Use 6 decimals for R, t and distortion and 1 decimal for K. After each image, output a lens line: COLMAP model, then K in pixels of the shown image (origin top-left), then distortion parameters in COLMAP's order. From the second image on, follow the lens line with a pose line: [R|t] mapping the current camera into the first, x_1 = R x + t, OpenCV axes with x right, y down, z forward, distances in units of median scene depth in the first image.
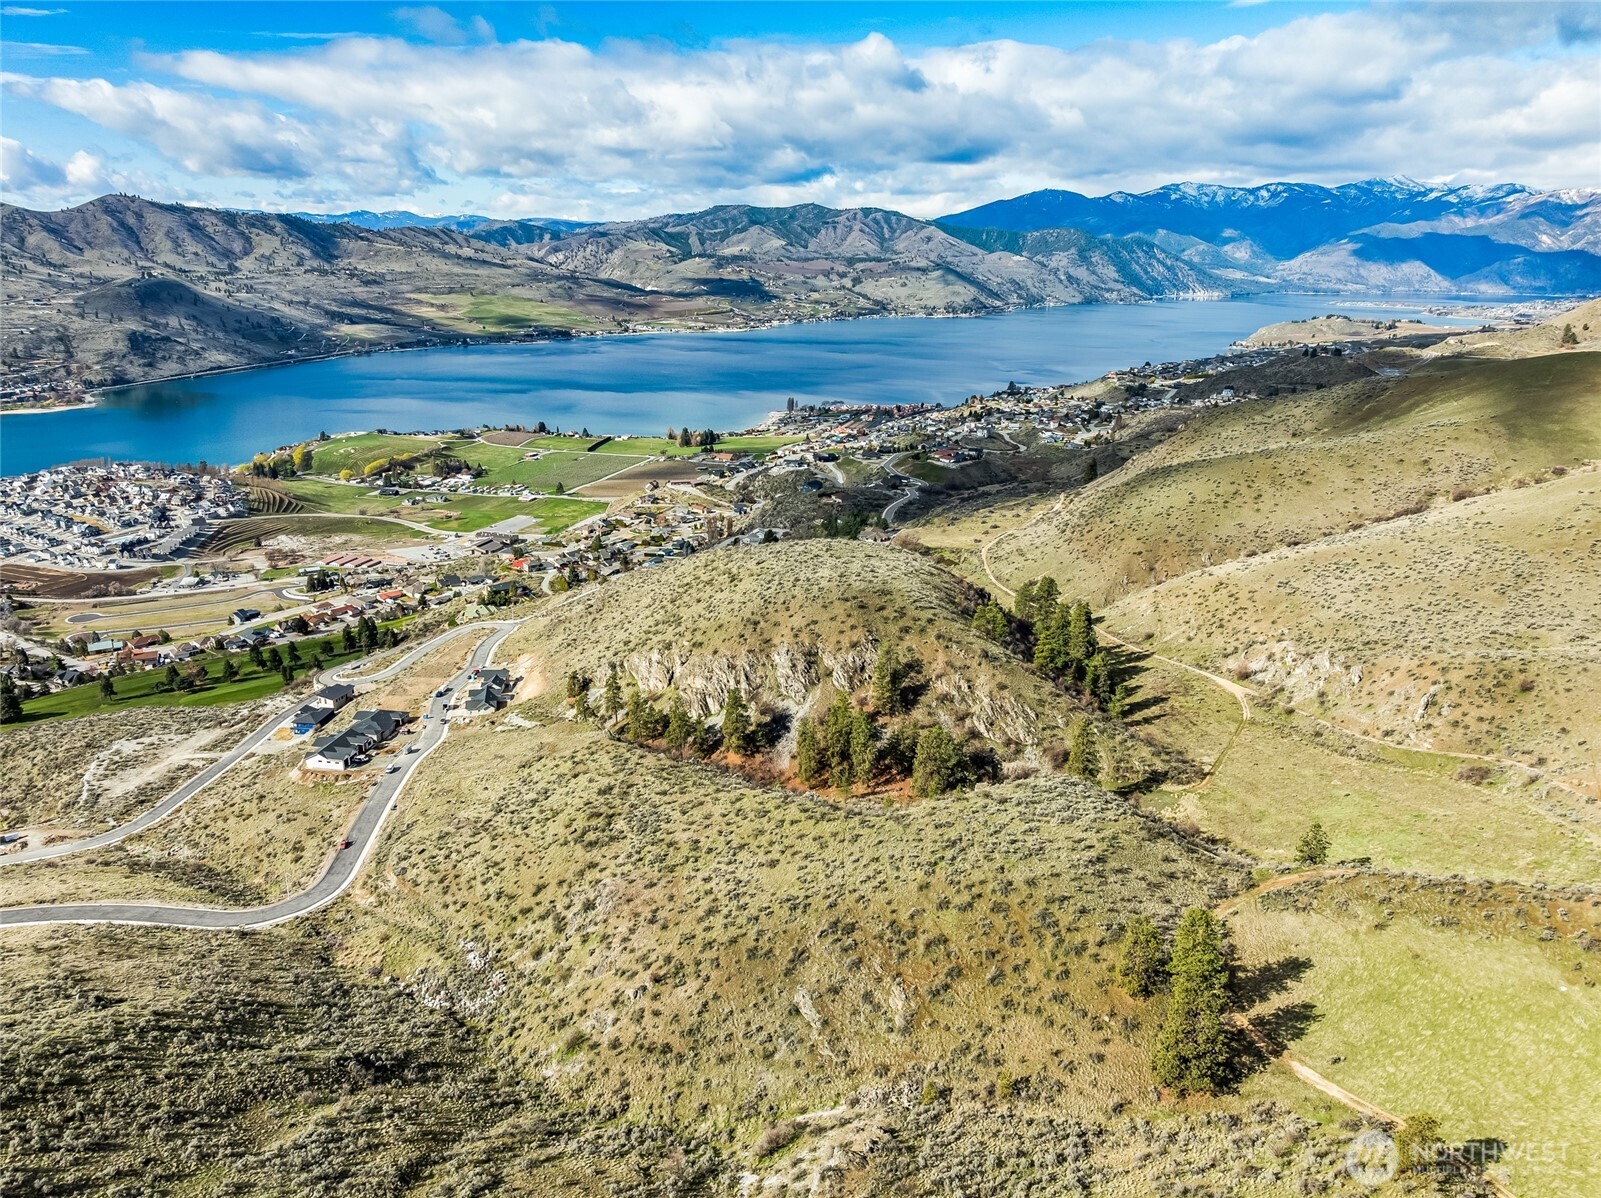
lens RADIAL K [[1122.1, 0, 805.7], [0, 1122.1, 598.8], [0, 0, 1]] dist [-0.029814, 0.015630]
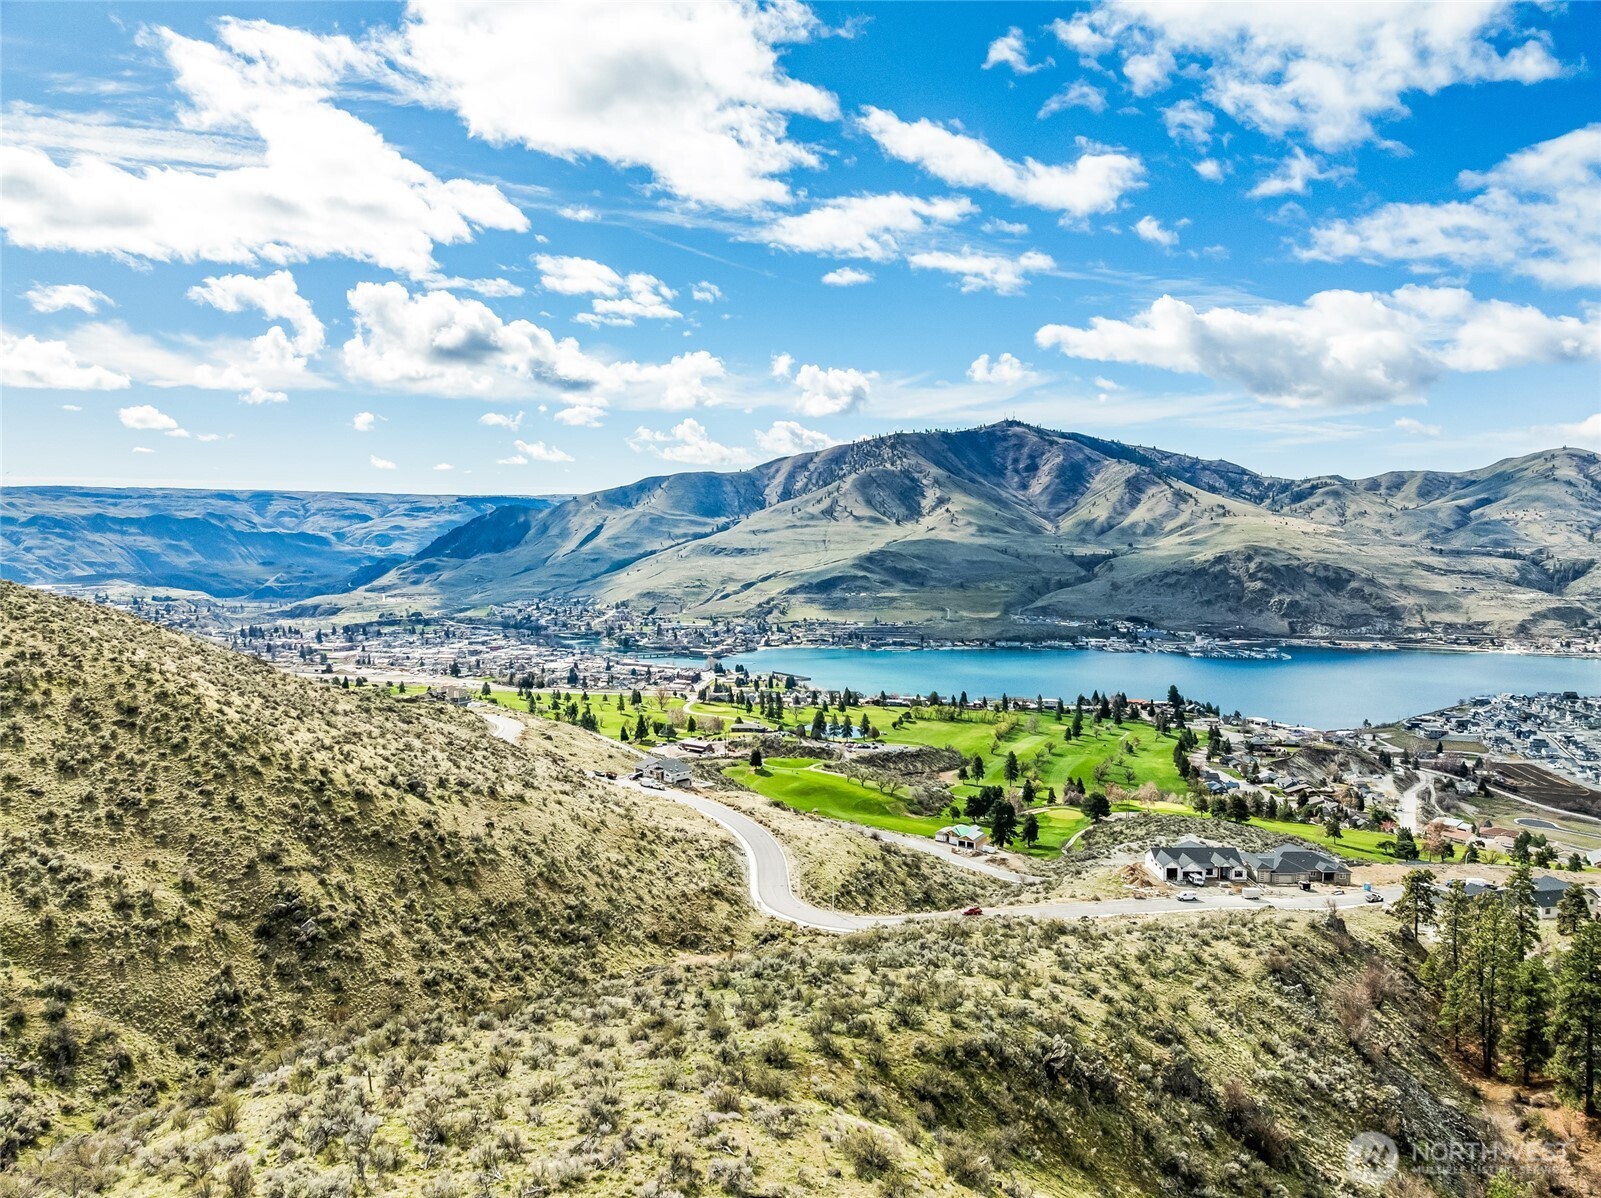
lens RADIAL K [[1122.1, 0, 805.7], [0, 1122.1, 598.8], [0, 0, 1]] dist [-0.029814, 0.015630]
pose [[0.177009, 0.055931, -0.982619, 0.063927], [-0.300616, 0.953745, 0.000134, 0.014366], [0.937175, 0.295367, 0.185635, 0.169915]]
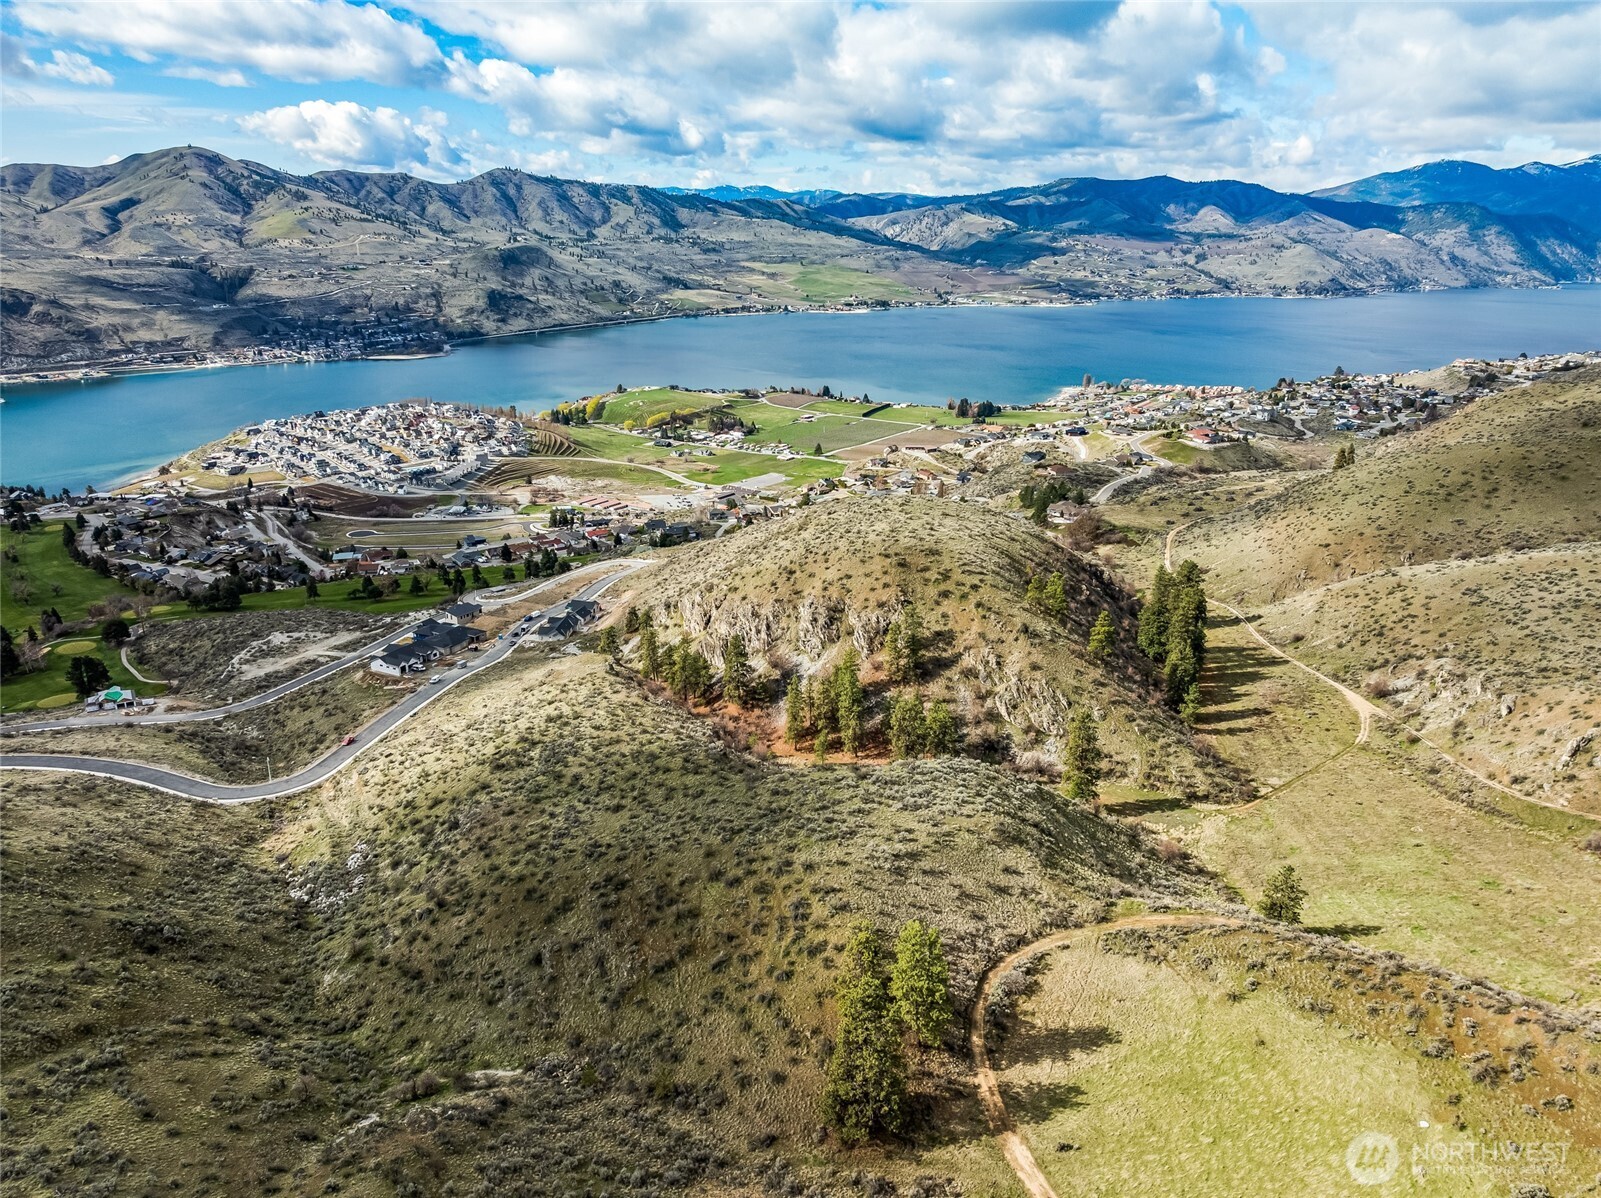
lens RADIAL K [[1122.1, 0, 805.7], [0, 1122.1, 598.8], [0, 0, 1]] dist [-0.029814, 0.015630]
pose [[0.956403, 0.096269, -0.275726, 0.065274], [-0.090787, 0.995336, 0.032610, 0.003430], [0.277580, -0.006156, 0.960683, 0.027772]]
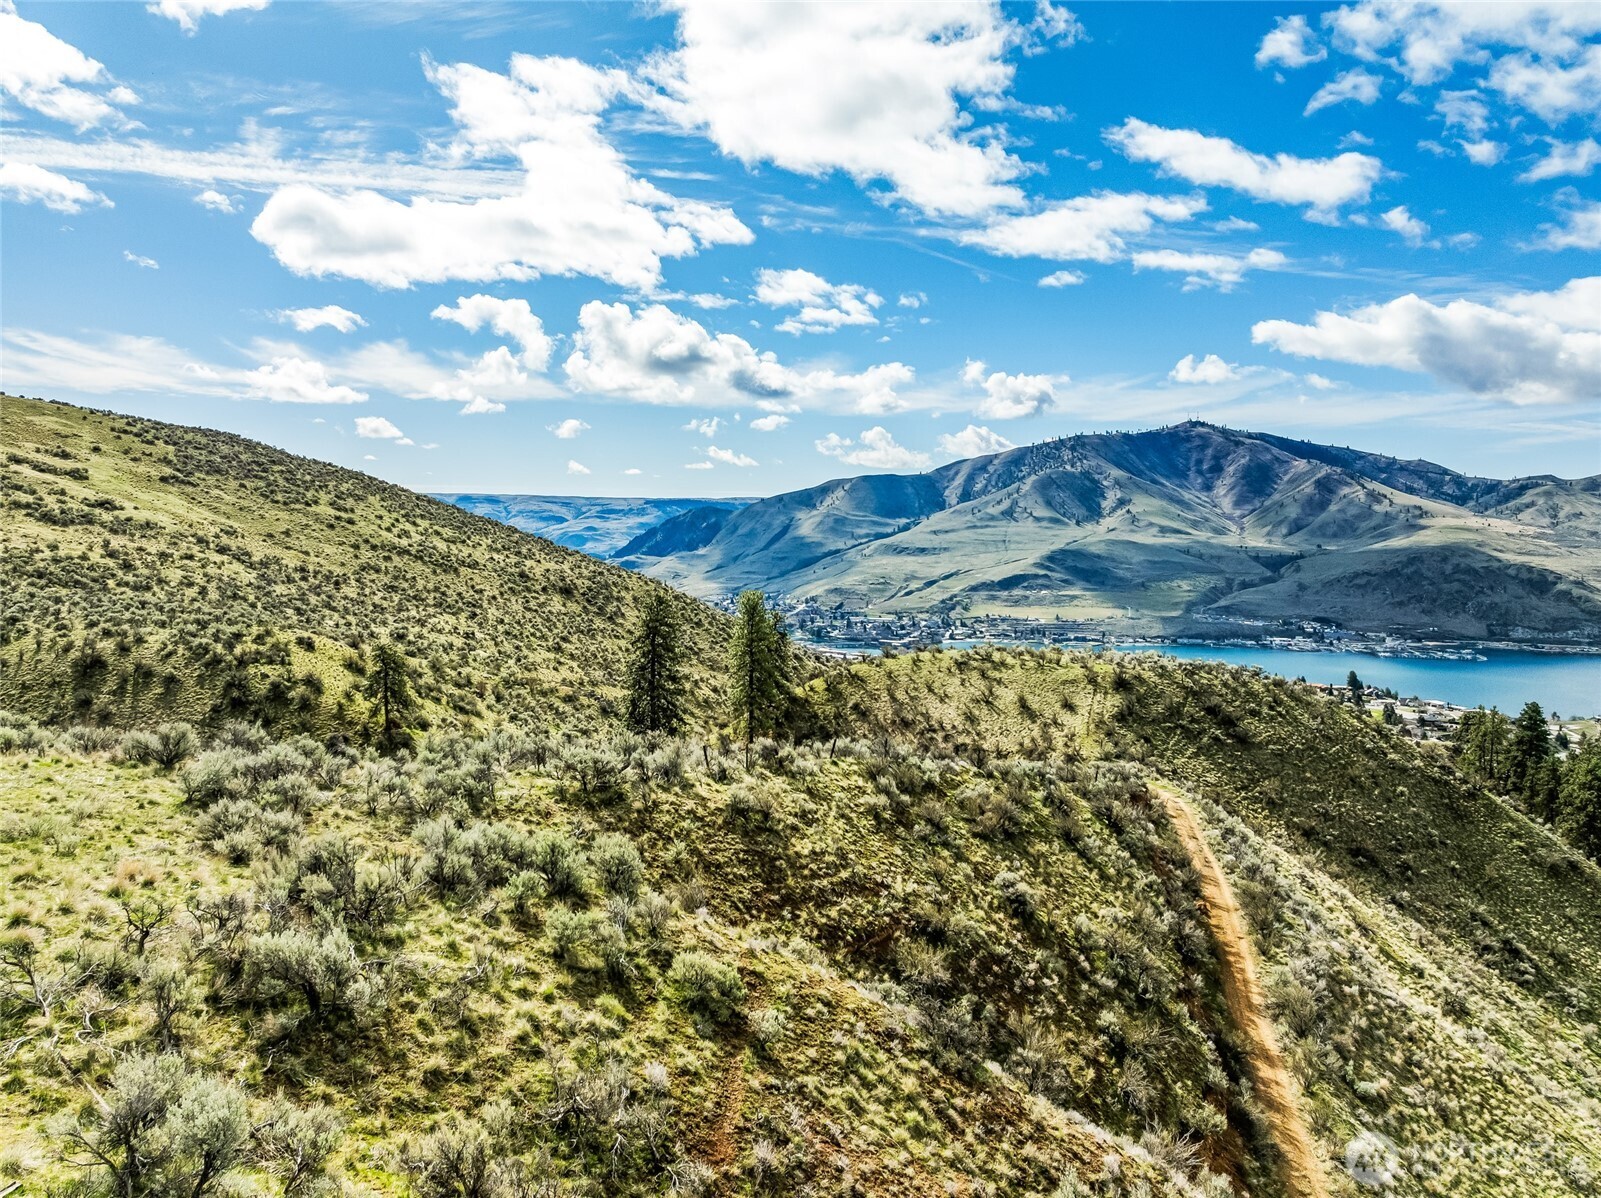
lens RADIAL K [[1121.0, 0, 806.0], [0, 1121.0, 596.9], [0, 0, 1]] dist [-0.027017, 0.009061]
pose [[0.026118, 0.052649, -0.998271, 0.154588], [-0.308630, 0.950253, 0.042042, 0.032862], [0.950824, 0.306998, 0.041068, 0.138151]]
